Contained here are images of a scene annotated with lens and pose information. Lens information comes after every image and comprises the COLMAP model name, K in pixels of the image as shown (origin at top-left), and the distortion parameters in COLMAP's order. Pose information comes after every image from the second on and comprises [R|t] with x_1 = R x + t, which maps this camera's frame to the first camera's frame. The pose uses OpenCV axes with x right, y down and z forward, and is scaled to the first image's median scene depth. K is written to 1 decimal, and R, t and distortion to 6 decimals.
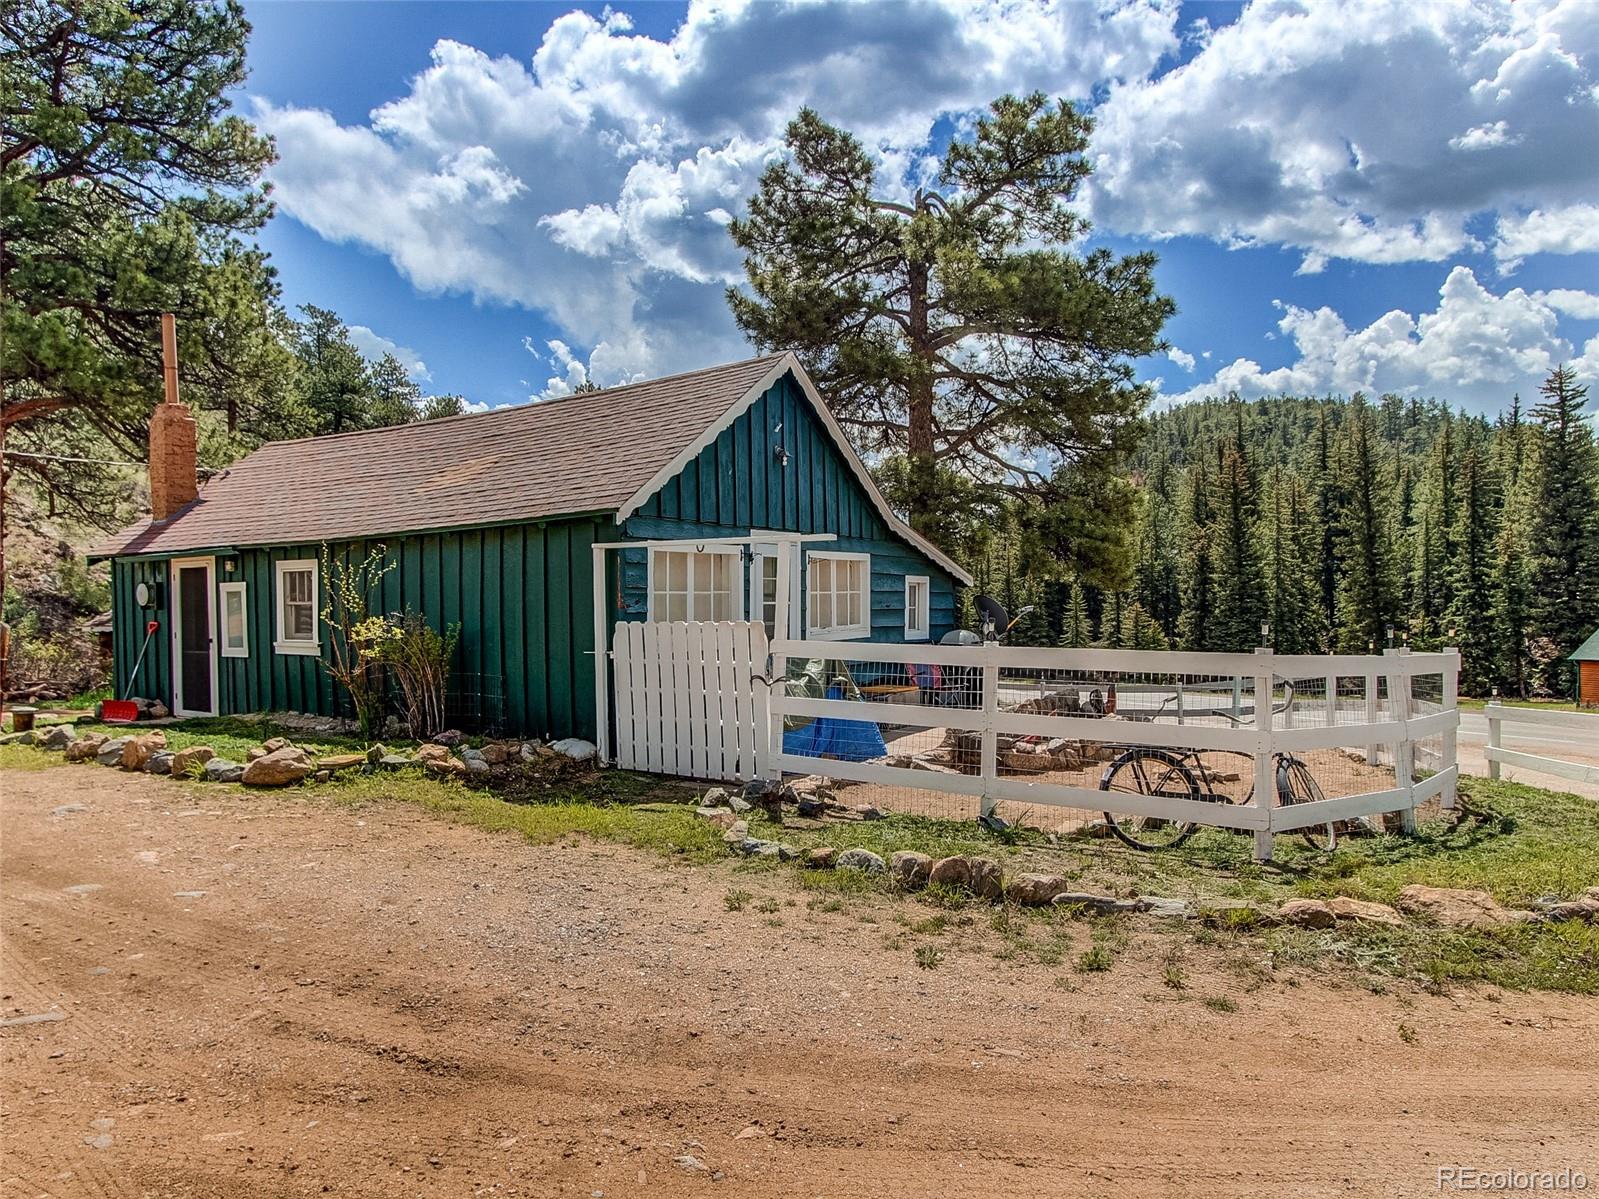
lens RADIAL K [[933.1, 0, 801.0], [0, 933.1, 656.9], [0, 0, 1]] dist [0.050833, 0.000148]
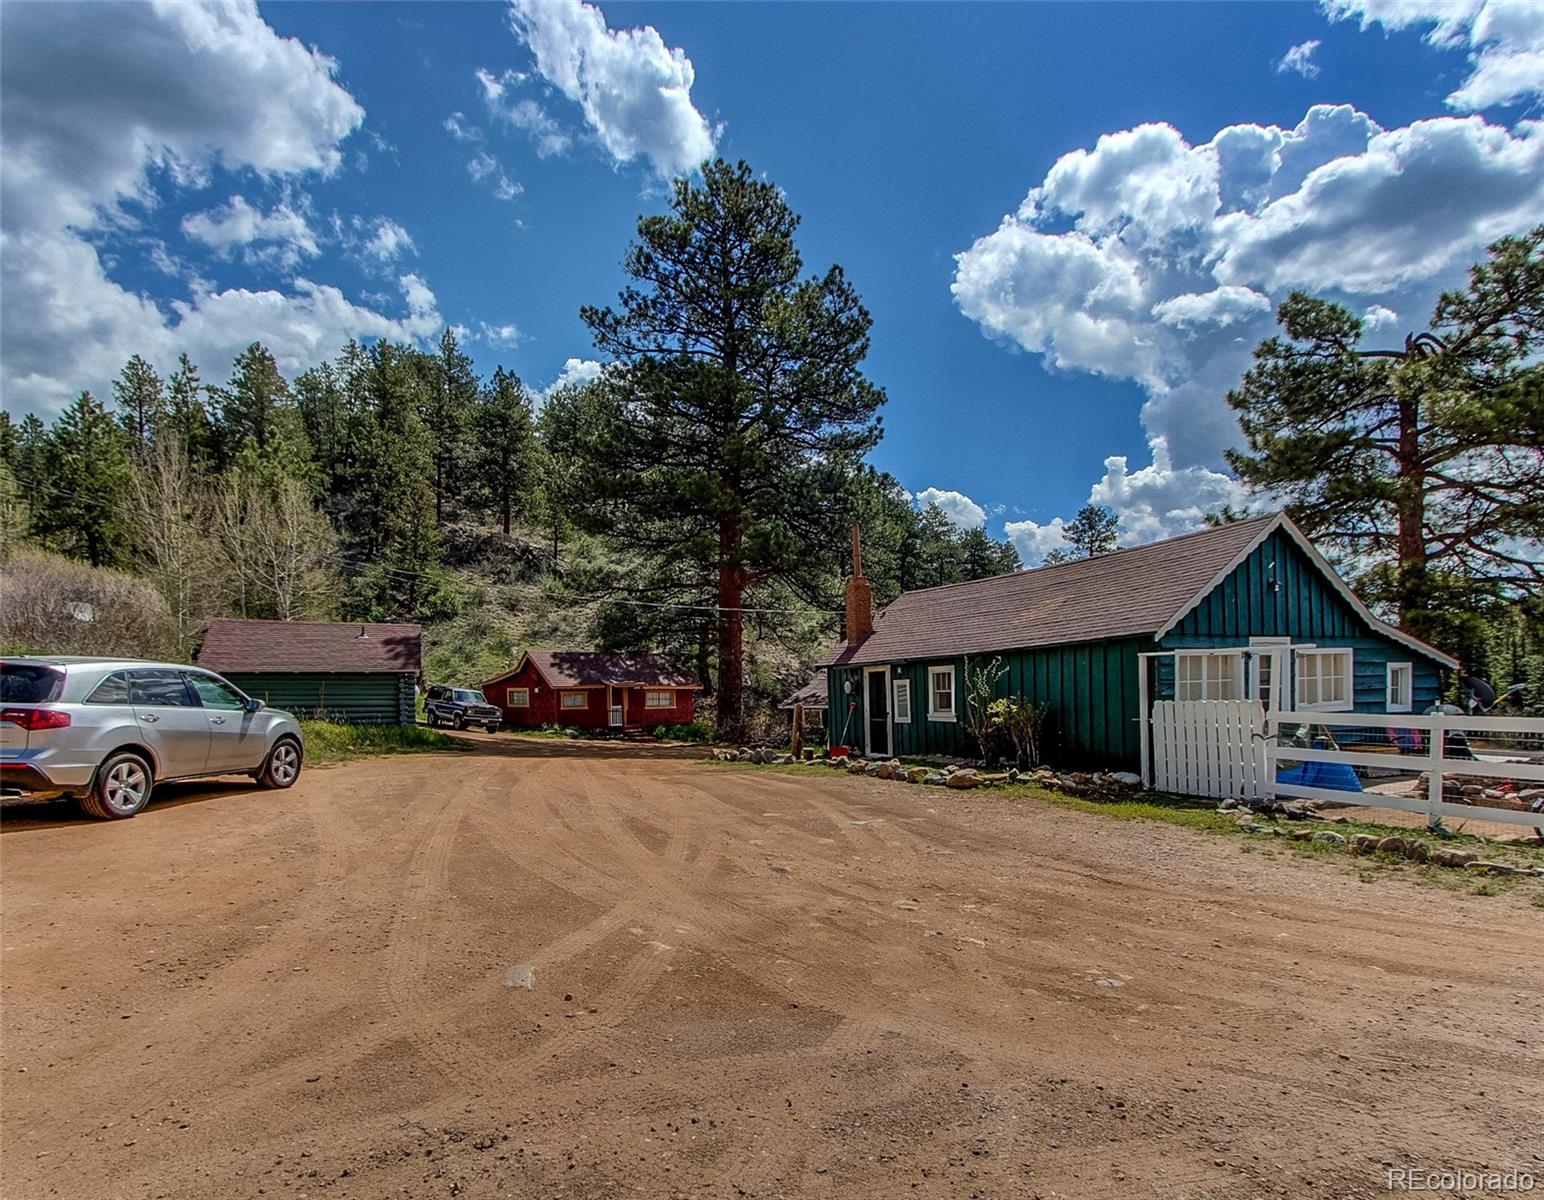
lens RADIAL K [[805.6, 0, 771.2], [0, 805.6, 702.9], [0, 0, 1]] dist [0.004659, -0.000917]
pose [[0.836786, -0.006800, -0.547487, 0.010239], [-0.010825, 0.999522, -0.028960, 0.011569], [0.547423, 0.030160, 0.836313, -0.436220]]
